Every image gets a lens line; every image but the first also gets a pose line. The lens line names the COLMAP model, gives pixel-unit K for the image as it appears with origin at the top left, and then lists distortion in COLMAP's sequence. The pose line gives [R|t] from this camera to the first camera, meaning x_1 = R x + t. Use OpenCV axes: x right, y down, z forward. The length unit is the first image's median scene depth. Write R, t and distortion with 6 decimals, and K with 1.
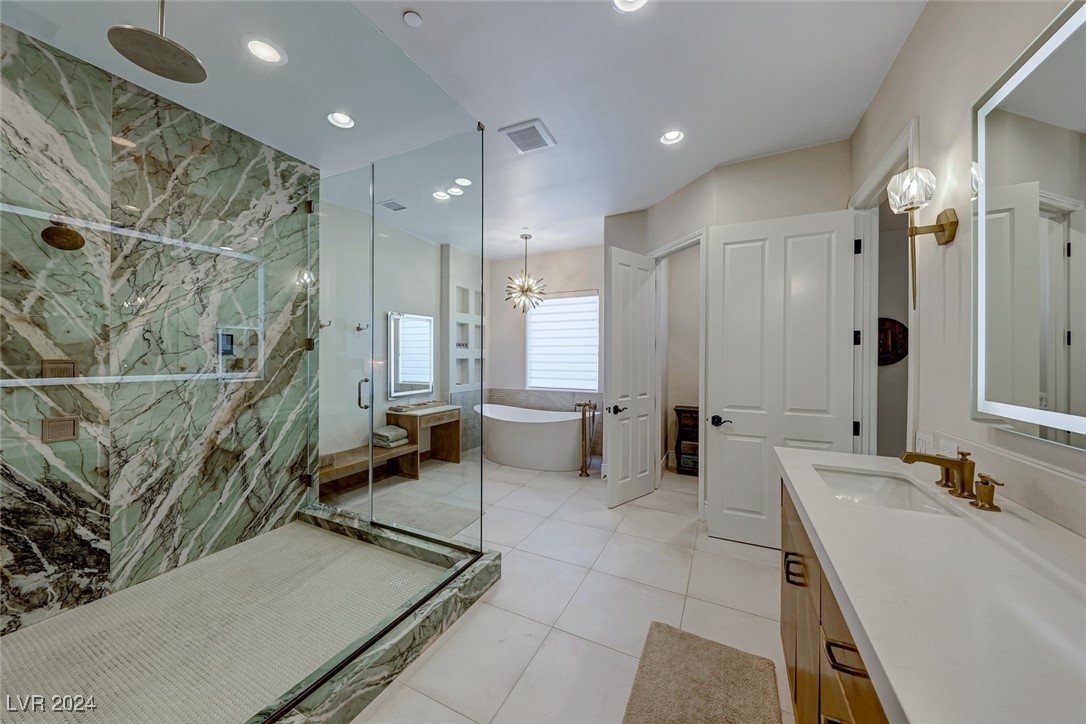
lens RADIAL K [[376.4, 0, 542.7], [0, 376.4, 359.7], [0, 0, 1]] dist [-0.000495, -0.000029]
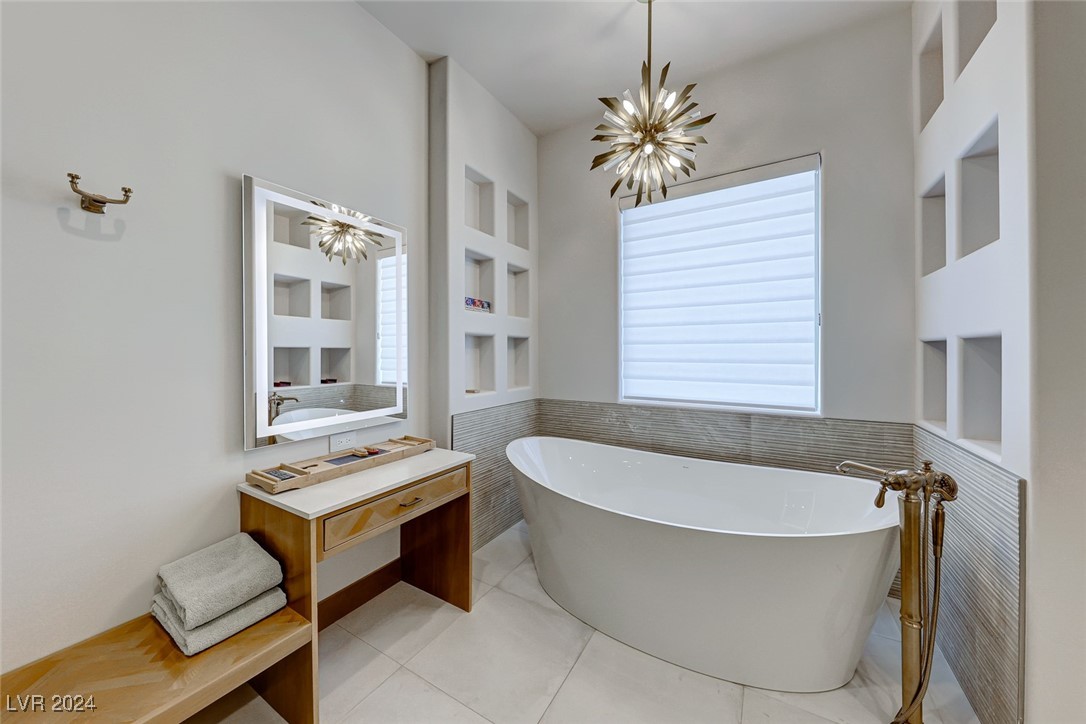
lens RADIAL K [[376.4, 0, 542.8], [0, 376.4, 357.2], [0, 0, 1]] dist [-0.000495, -0.000029]
pose [[0.997485, -0.003556, -0.070788, -0.110577], [0.003597, 0.999993, 0.000439, 0.024506], [0.070786, -0.000692, 0.997491, 0.574536]]
